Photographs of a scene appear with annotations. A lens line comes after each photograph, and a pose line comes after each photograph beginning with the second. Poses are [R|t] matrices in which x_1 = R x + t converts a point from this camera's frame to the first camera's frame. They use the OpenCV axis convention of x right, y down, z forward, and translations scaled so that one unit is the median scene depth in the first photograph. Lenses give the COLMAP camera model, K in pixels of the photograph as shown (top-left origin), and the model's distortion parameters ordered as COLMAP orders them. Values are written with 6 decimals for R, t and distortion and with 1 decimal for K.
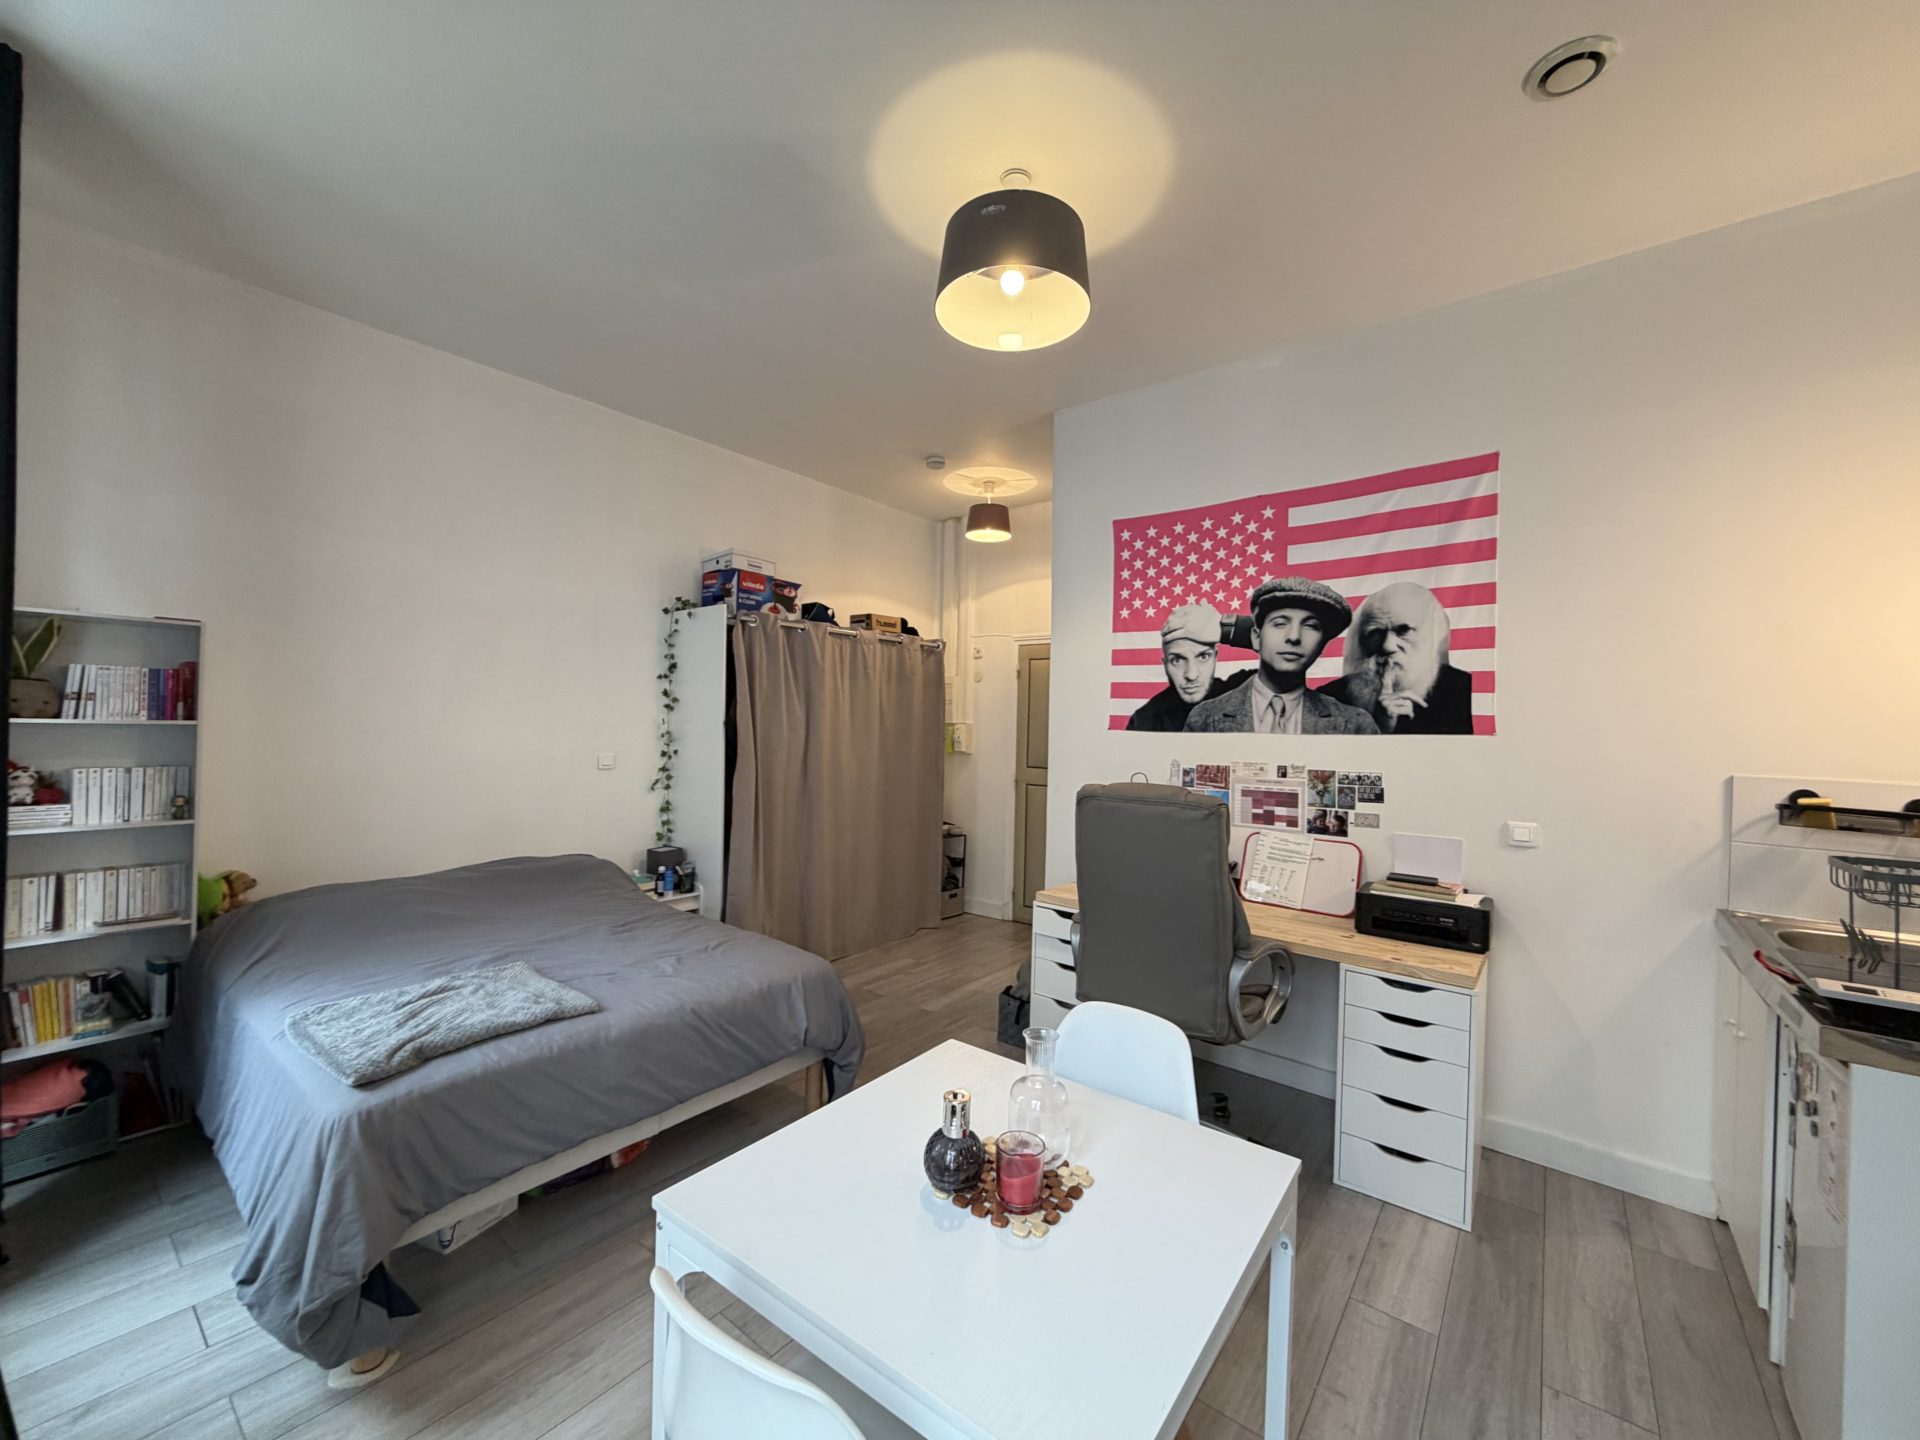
lens RADIAL K [[762.9, 0, 954.6], [0, 762.9, 717.8], [0, 0, 1]] dist [0.000505, -0.000398]
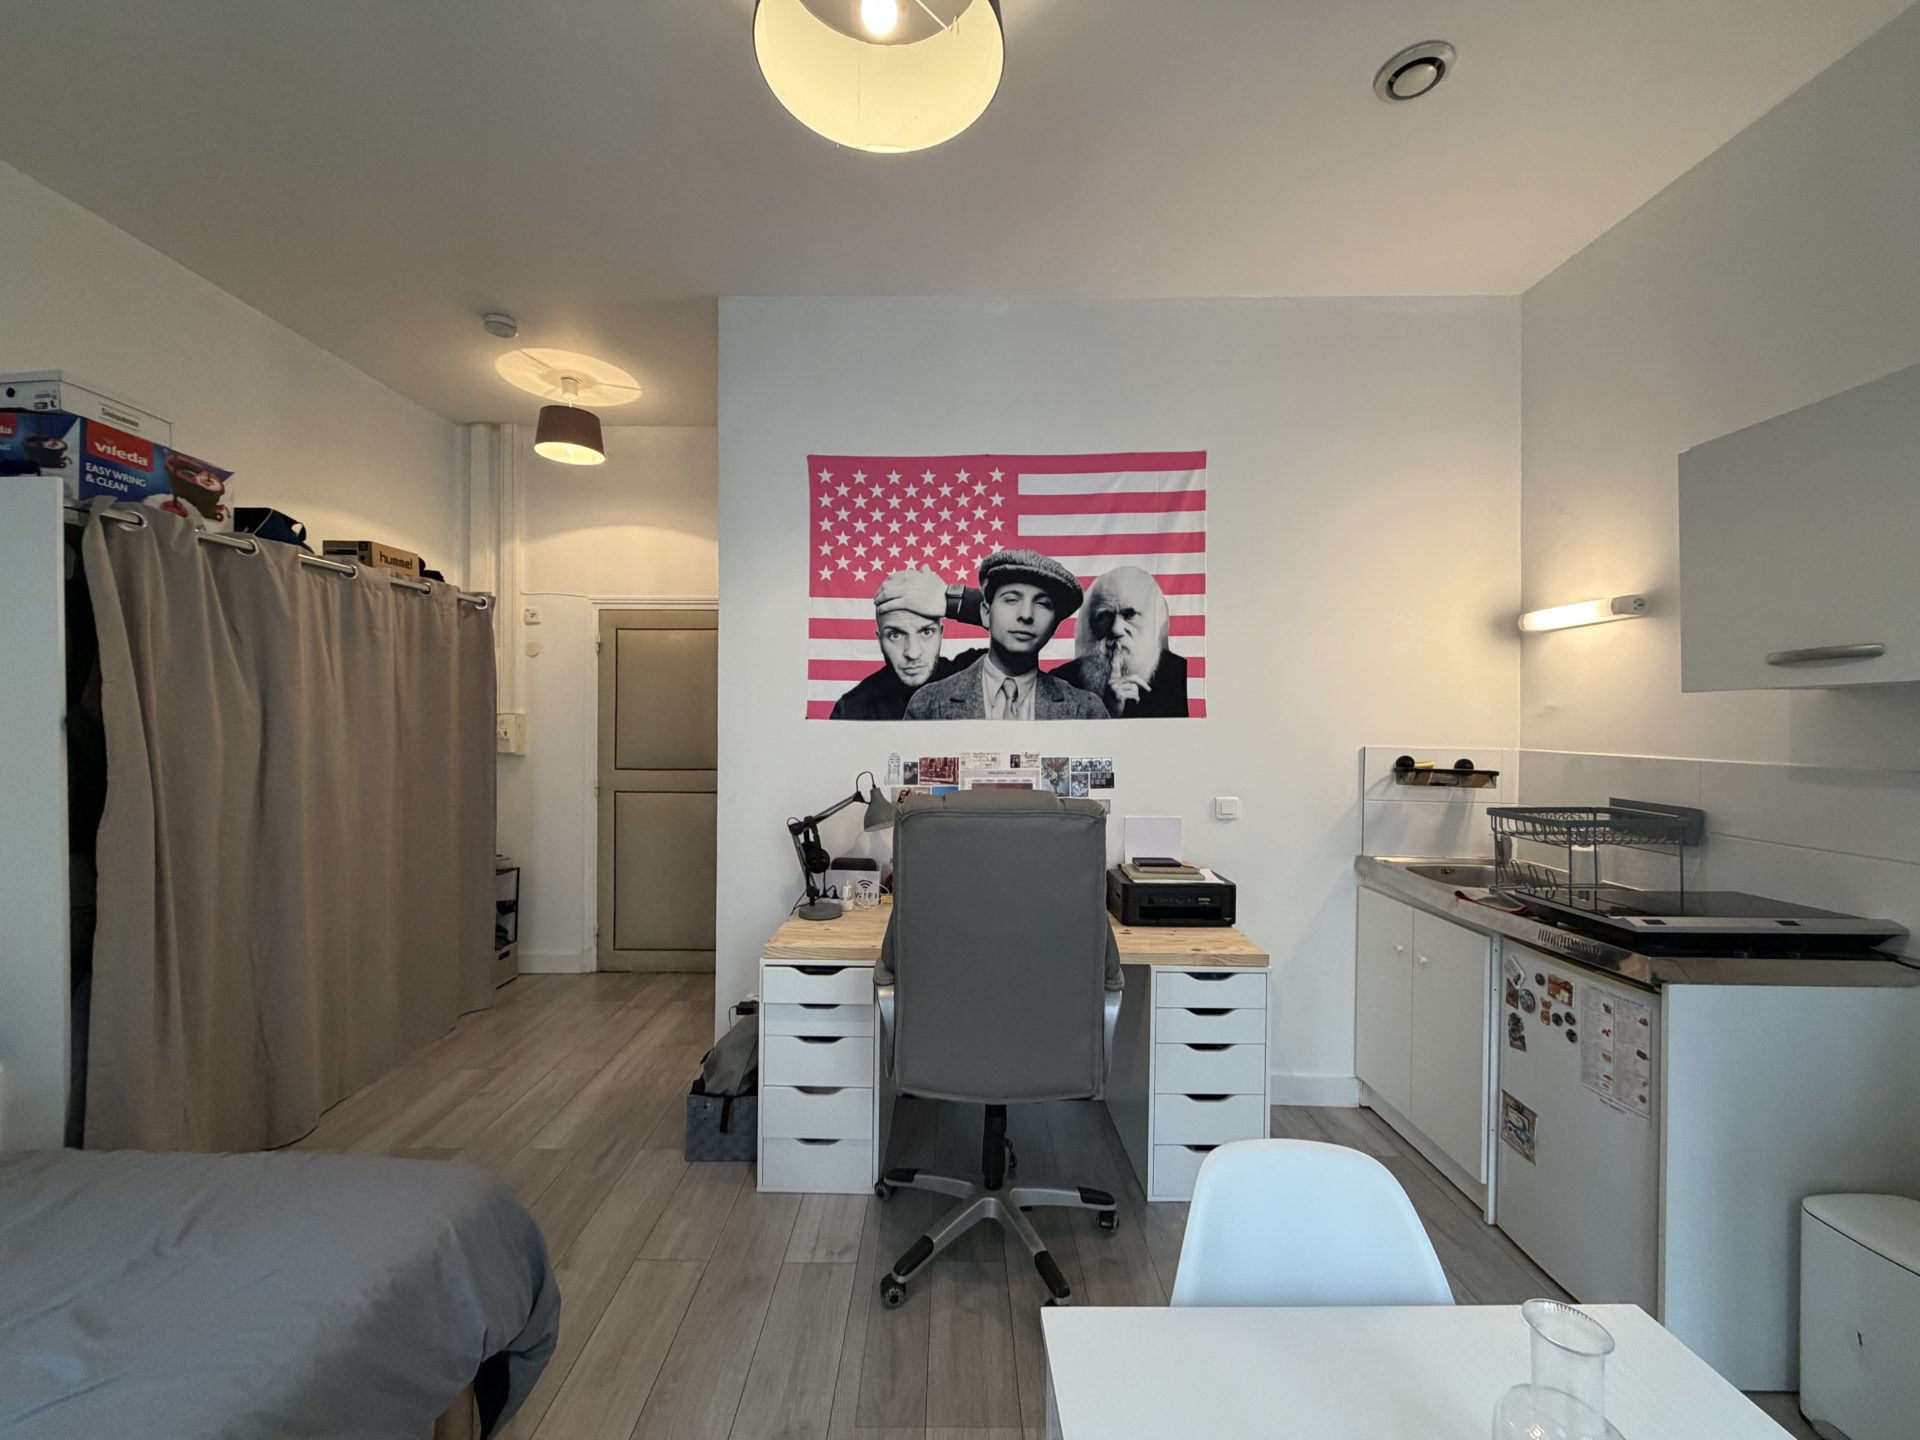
lens RADIAL K [[762.9, 0, 954.6], [0, 762.9, 717.8], [0, 0, 1]] dist [0.000505, -0.000398]
pose [[0.784776, -0.018842, 0.619493, -0.189199], [0.007121, 0.999746, 0.021387, -0.001768], [-0.619739, -0.012372, 0.784711, 0.314185]]
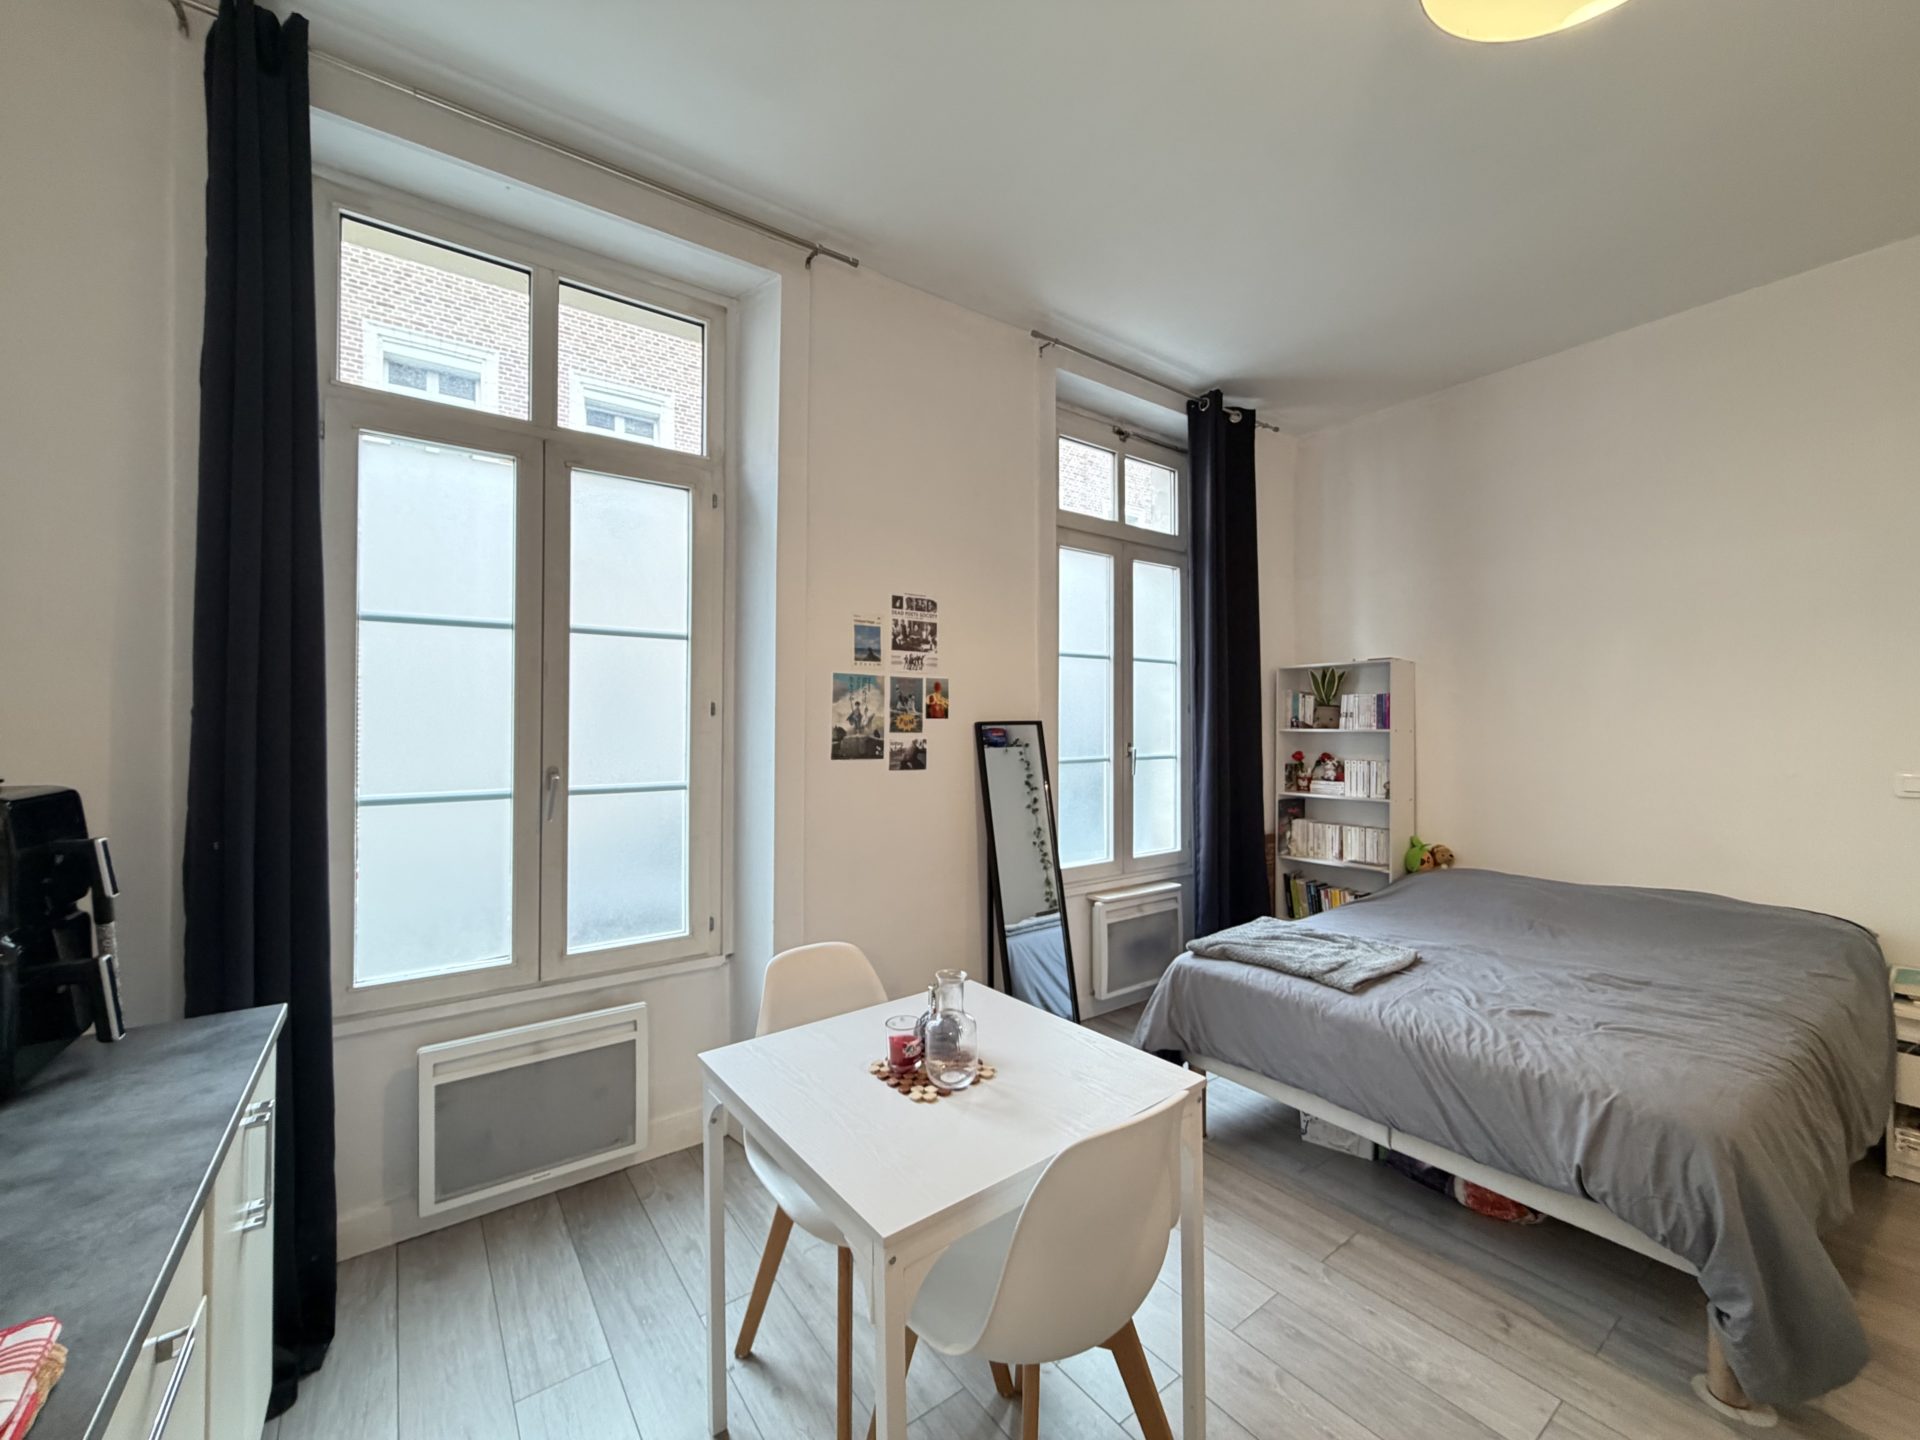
lens RADIAL K [[762.9, 0, 954.6], [0, 762.9, 717.8], [0, 0, 1]] dist [0.000505, -0.000398]
pose [[-0.273404, -0.033162, -0.961327, 0.460192], [0.006036, 0.999327, -0.036189, 0.023589], [0.961880, -0.015697, -0.273020, 0.490097]]
